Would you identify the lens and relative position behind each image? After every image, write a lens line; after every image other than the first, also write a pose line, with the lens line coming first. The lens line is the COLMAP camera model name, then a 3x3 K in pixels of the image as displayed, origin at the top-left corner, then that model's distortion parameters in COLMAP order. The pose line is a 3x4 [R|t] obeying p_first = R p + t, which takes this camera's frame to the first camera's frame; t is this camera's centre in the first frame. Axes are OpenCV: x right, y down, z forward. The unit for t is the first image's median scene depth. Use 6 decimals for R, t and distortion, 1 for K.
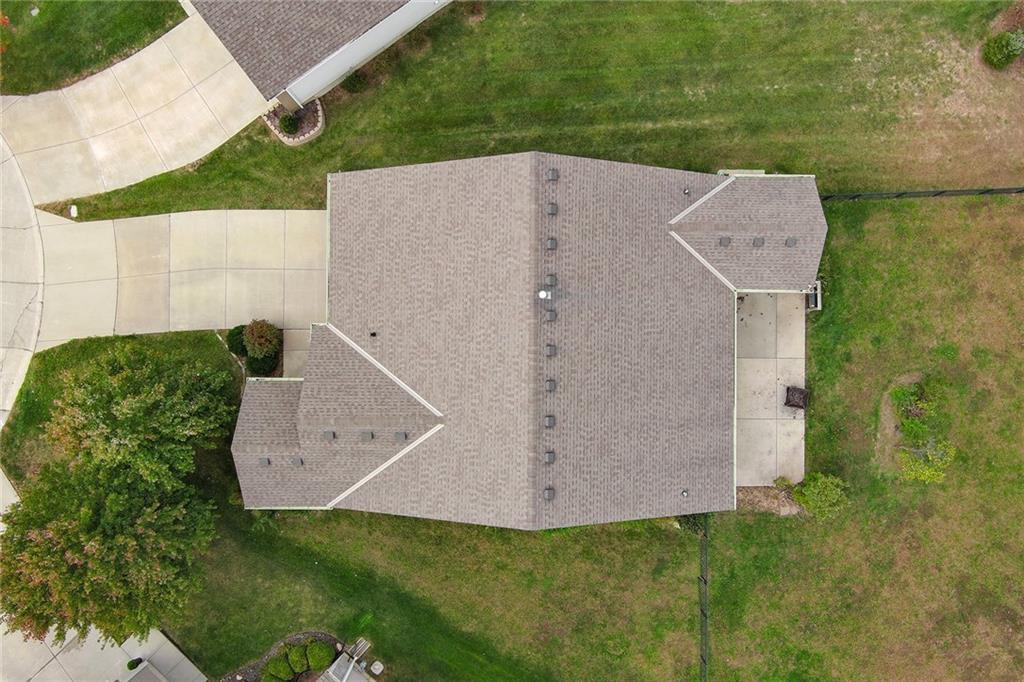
lens RADIAL K [[817.3, 0, 519.0], [0, 817.3, 341.9], [0, 0, 1]] dist [0.025492, -0.029182]
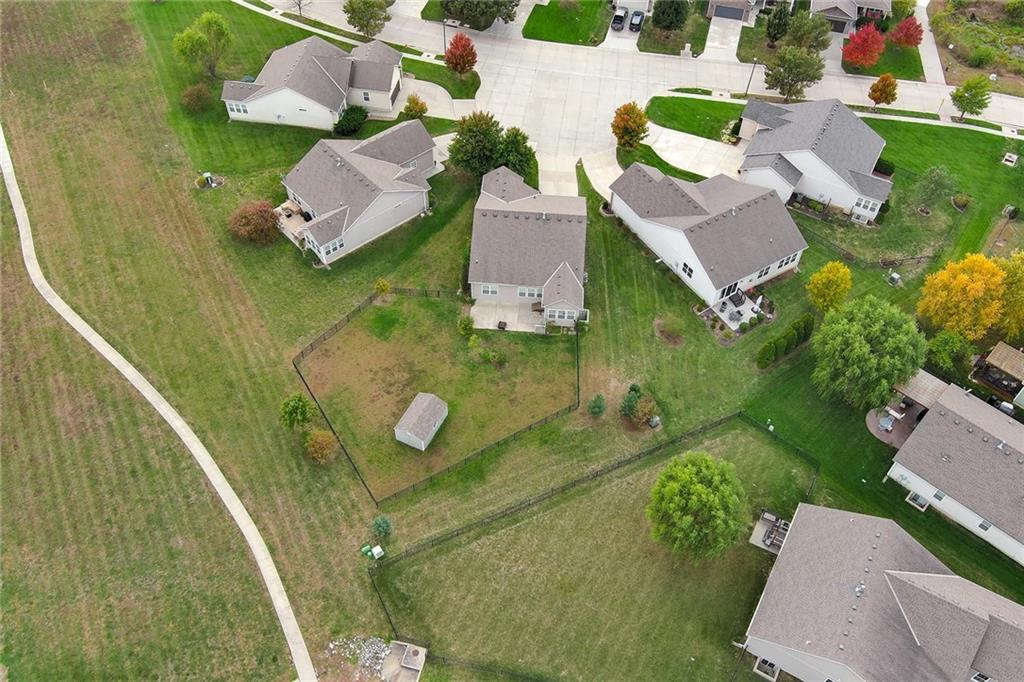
lens RADIAL K [[829.6, 0, 528.3], [0, 829.6, 346.0], [0, 0, 1]] dist [0.020496, -0.019086]
pose [[-0.057184, 0.765117, -0.641347, 2.074871], [-0.998199, -0.055477, 0.022818, -0.079479], [-0.018122, 0.641497, 0.766912, -0.996852]]
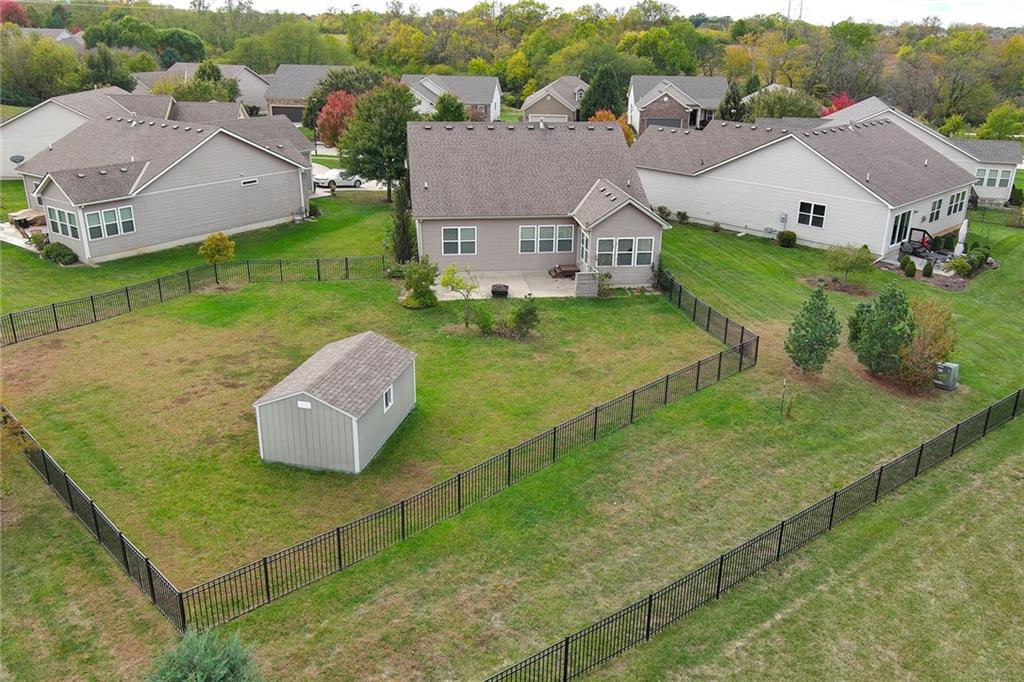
lens RADIAL K [[816.7, 0, 527.3], [0, 816.7, 333.0], [0, 0, 1]] dist [0.033931, -0.051624]
pose [[0.161417, 0.350396, -0.922587, 1.433198], [-0.986852, 0.049555, -0.153840, 0.210751], [-0.008186, 0.935290, 0.353788, 0.632743]]
